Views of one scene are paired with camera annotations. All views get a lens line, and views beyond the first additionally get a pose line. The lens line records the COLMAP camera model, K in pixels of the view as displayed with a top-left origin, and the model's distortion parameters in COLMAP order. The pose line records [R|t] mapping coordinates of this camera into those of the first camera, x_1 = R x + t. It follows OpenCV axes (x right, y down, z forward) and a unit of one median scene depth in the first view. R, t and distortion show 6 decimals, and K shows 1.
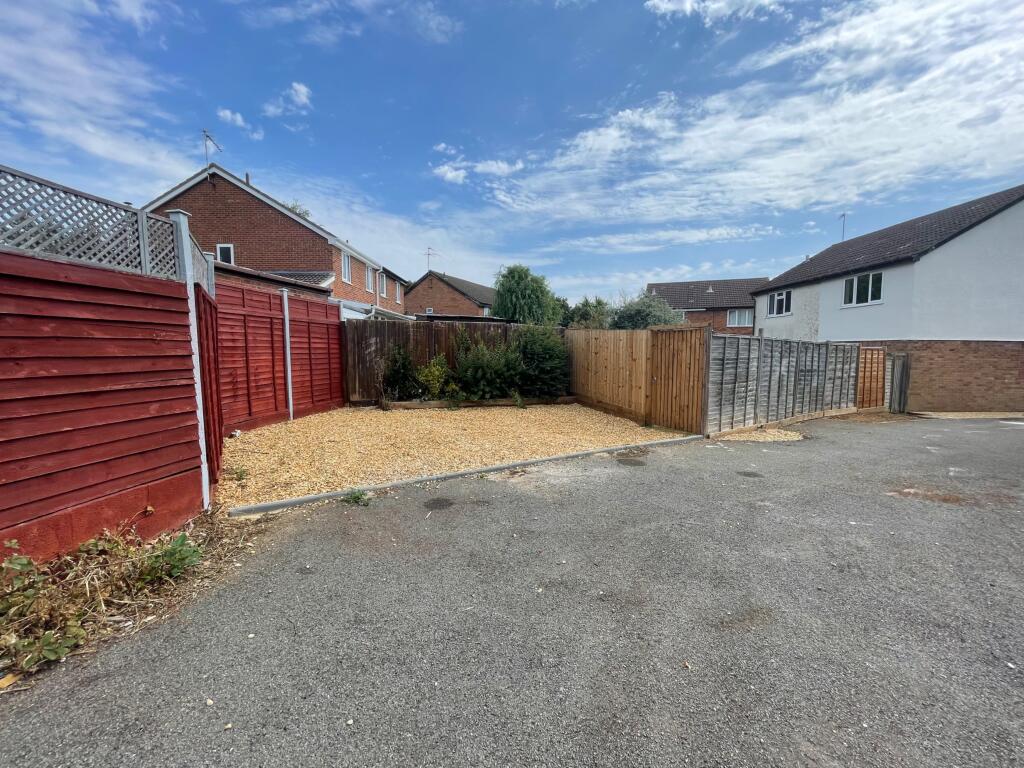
lens RADIAL K [[414.4, 0, 509.6], [0, 414.4, 387.4], [0, 0, 1]] dist [-0.010436, 0.000393]
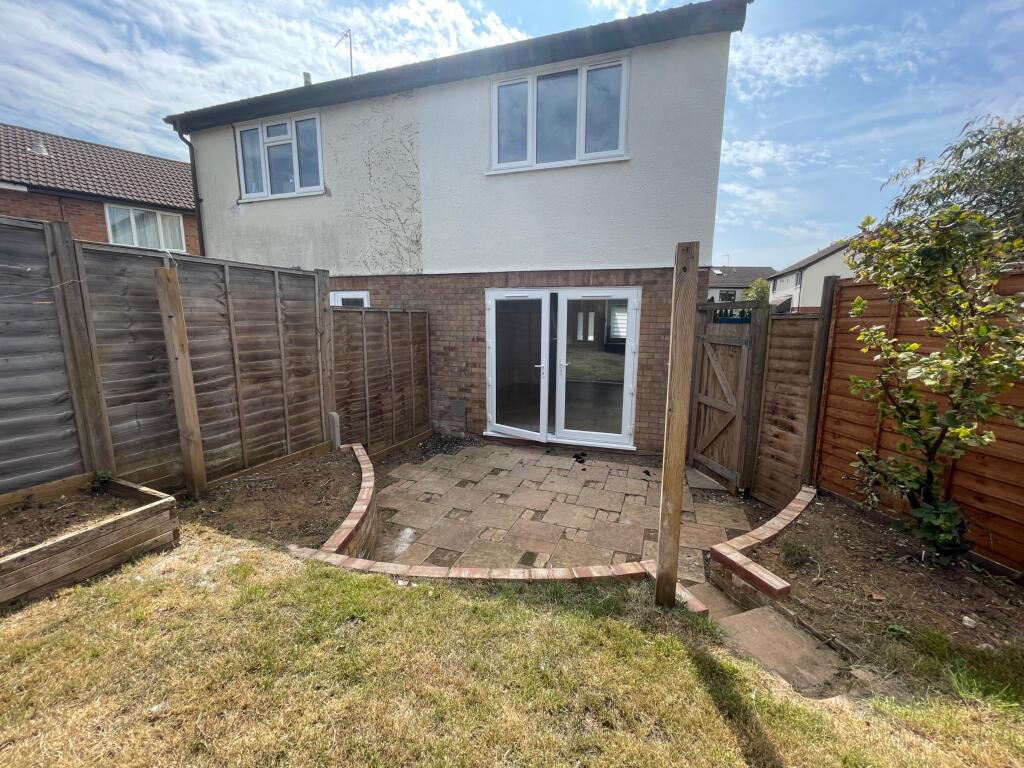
lens RADIAL K [[414.4, 0, 508.5], [0, 414.4, 383.1], [0, 0, 1]] dist [-0.010436, 0.000393]
pose [[0.337815, -0.161587, 0.927238, 0.399281], [0.084265, 0.986389, 0.141196, -0.057987], [-0.937433, 0.030436, 0.346833, 0.753867]]
